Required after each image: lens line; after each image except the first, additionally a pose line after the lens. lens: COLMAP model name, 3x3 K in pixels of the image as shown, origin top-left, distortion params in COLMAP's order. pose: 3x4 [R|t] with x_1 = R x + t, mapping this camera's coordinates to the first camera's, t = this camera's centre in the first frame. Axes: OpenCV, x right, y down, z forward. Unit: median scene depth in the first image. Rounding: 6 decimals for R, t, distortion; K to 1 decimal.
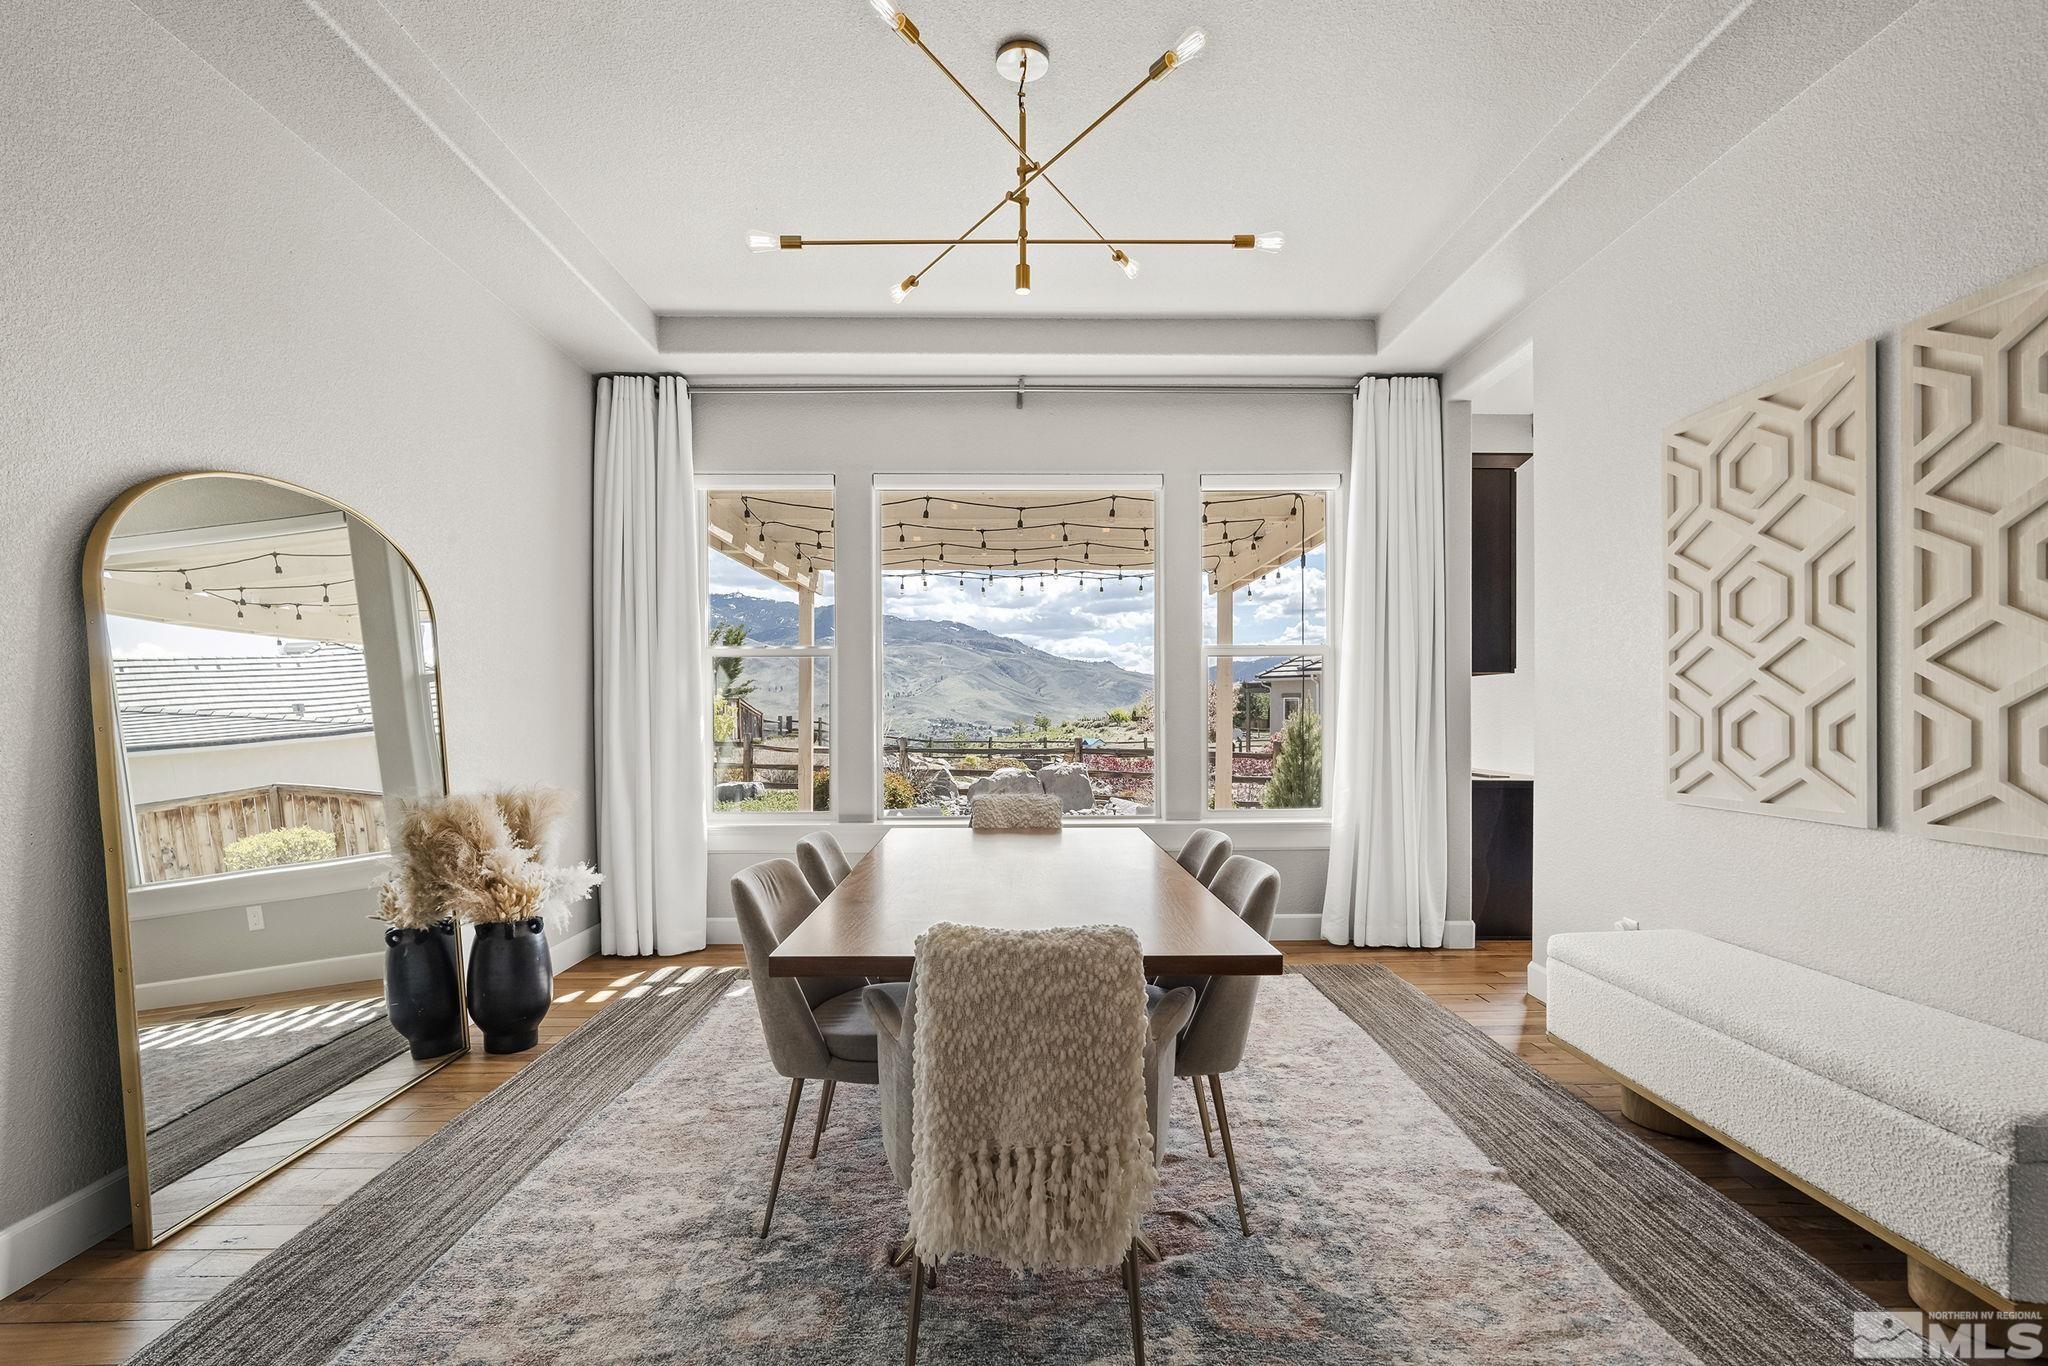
lens RADIAL K [[989.9, 0, 993.4], [0, 989.9, 725.0], [0, 0, 1]] dist [-0.010381, 0.001313]
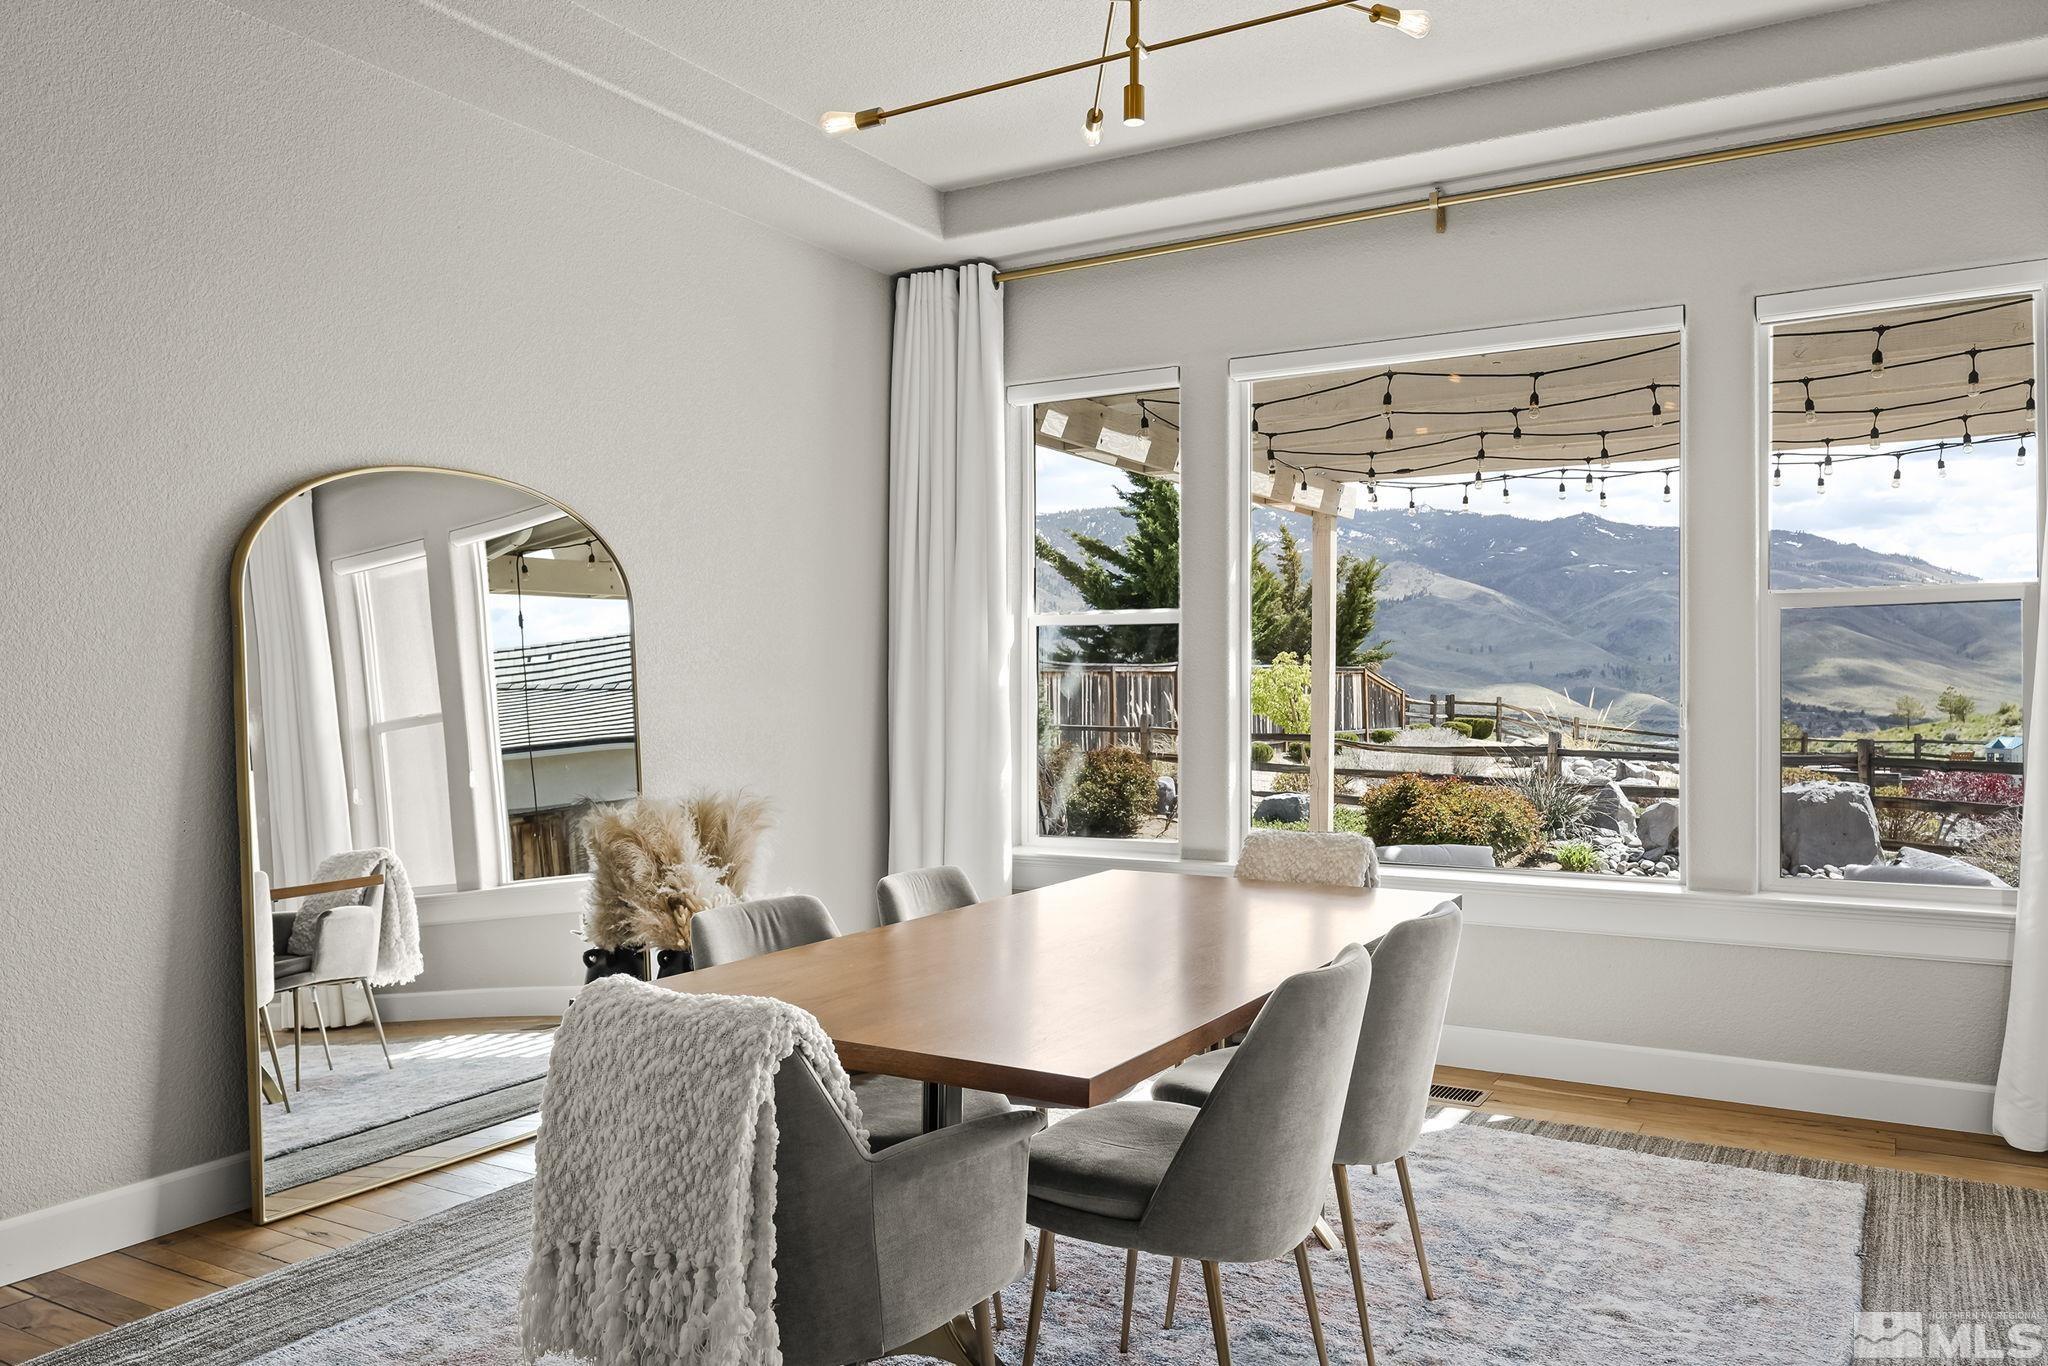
lens RADIAL K [[1485.0, 0, 953.9], [0, 1485.0, 678.2], [0, 0, 1]] dist [-0.000281, 0.004228]
pose [[0.849595, -0.003473, -0.527424, 0.384970], [-0.006556, 0.999832, -0.017144, -0.016202], [0.527394, 0.018023, 0.849429, 0.025917]]
